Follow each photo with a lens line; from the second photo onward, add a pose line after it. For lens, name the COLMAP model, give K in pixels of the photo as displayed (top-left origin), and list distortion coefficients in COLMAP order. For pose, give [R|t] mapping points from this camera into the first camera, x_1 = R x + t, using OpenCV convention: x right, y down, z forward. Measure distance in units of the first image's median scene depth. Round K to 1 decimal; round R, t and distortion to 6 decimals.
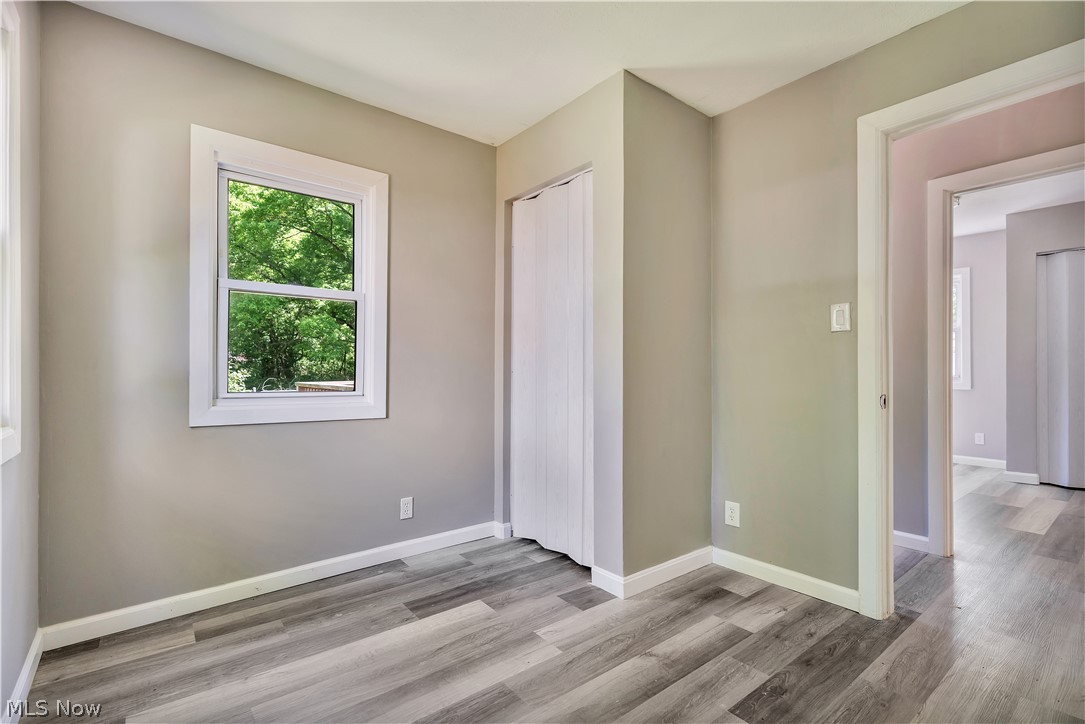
lens RADIAL K [[495.4, 0, 516.8], [0, 495.4, 365.7], [0, 0, 1]] dist [-0.001639, 0.000555]
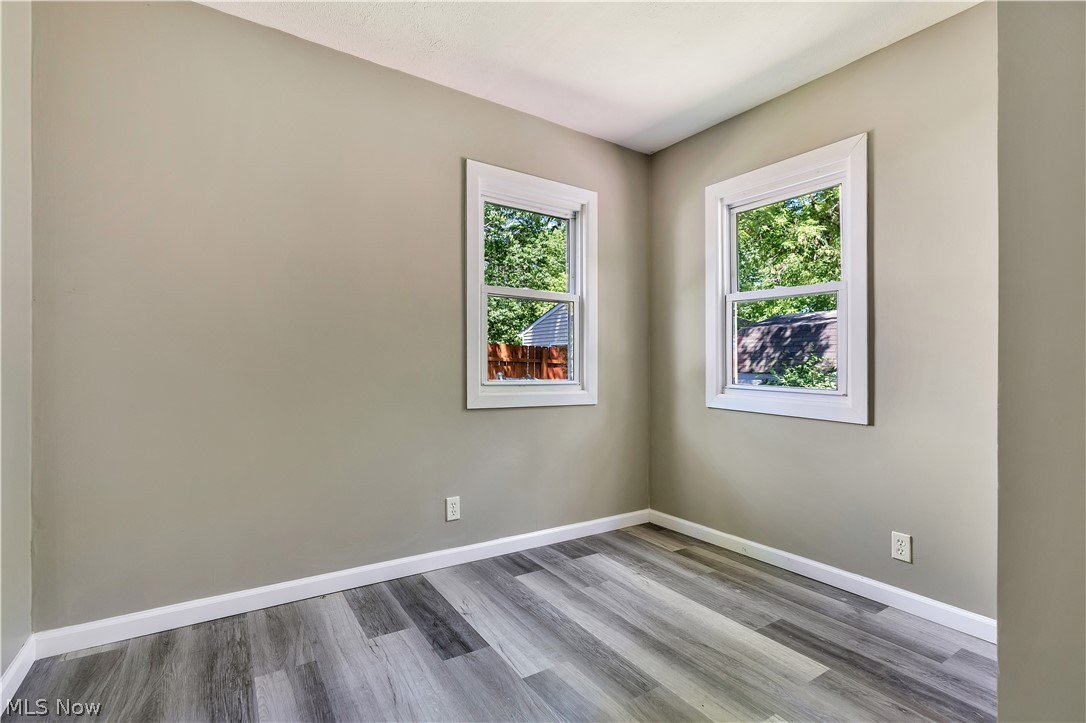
lens RADIAL K [[495.9, 0, 544.1], [0, 495.9, 356.9], [0, 0, 1]] dist [-0.001639, 0.000555]
pose [[-0.063020, -0.007730, -0.997982, 0.732679], [0.011067, 0.999903, -0.008443, -0.009990], [0.997951, -0.011577, -0.062928, 0.618874]]
